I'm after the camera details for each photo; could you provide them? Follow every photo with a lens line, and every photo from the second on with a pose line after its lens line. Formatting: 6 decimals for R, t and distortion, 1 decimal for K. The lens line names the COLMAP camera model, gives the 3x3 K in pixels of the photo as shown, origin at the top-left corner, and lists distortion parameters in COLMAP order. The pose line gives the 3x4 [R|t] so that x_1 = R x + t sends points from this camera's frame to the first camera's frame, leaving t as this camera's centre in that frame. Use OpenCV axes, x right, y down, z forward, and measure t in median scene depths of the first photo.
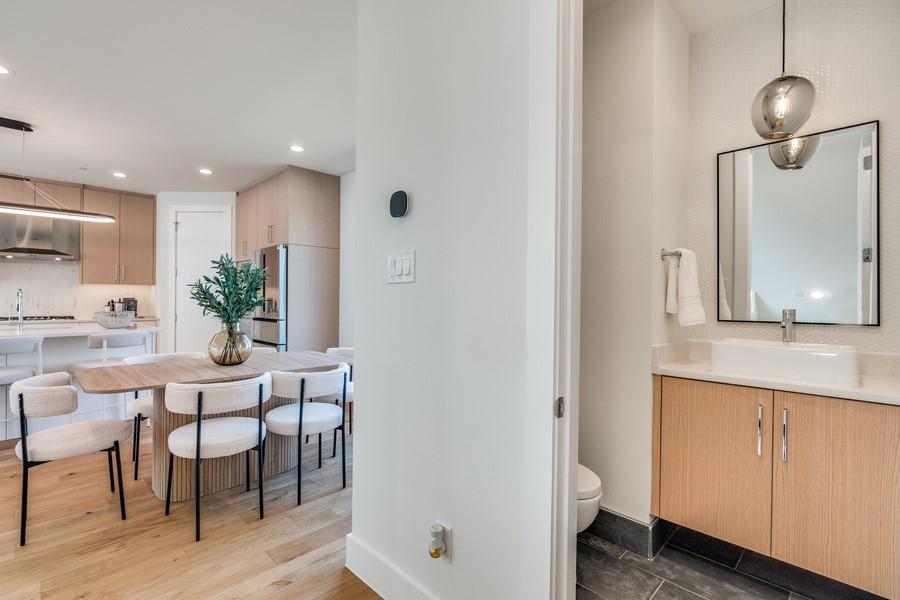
lens RADIAL K [[414.7, 0, 451.3], [0, 414.7, 298.2], [0, 0, 1]] dist [-0.003821, -0.000397]
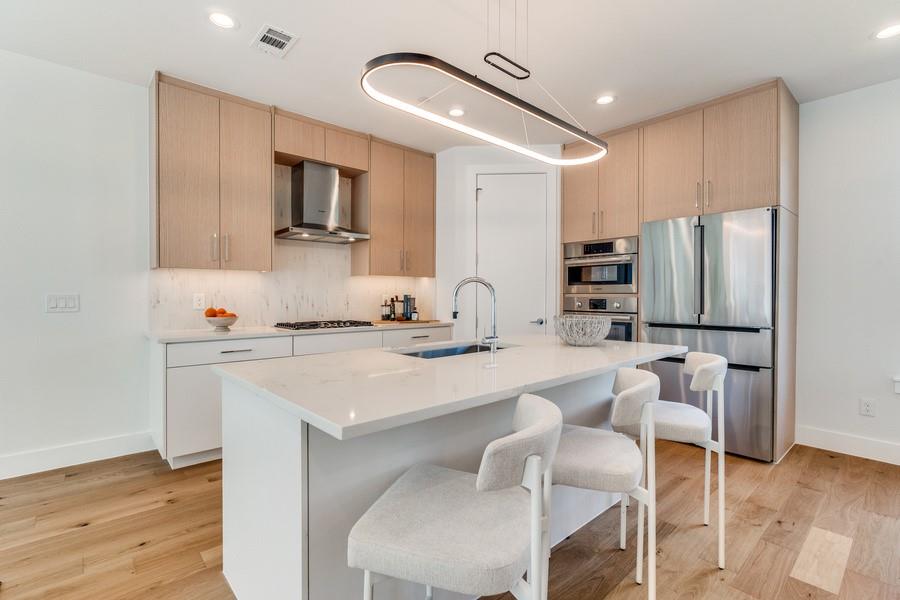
lens RADIAL K [[414.7, 0, 451.3], [0, 414.7, 298.2], [0, 0, 1]] dist [-0.003821, -0.000397]
pose [[0.997877, -0.005855, -0.064864, -0.662914], [0.006256, 0.999963, 0.005981, 0.000729], [0.064826, -0.006375, 0.997876, 0.282203]]
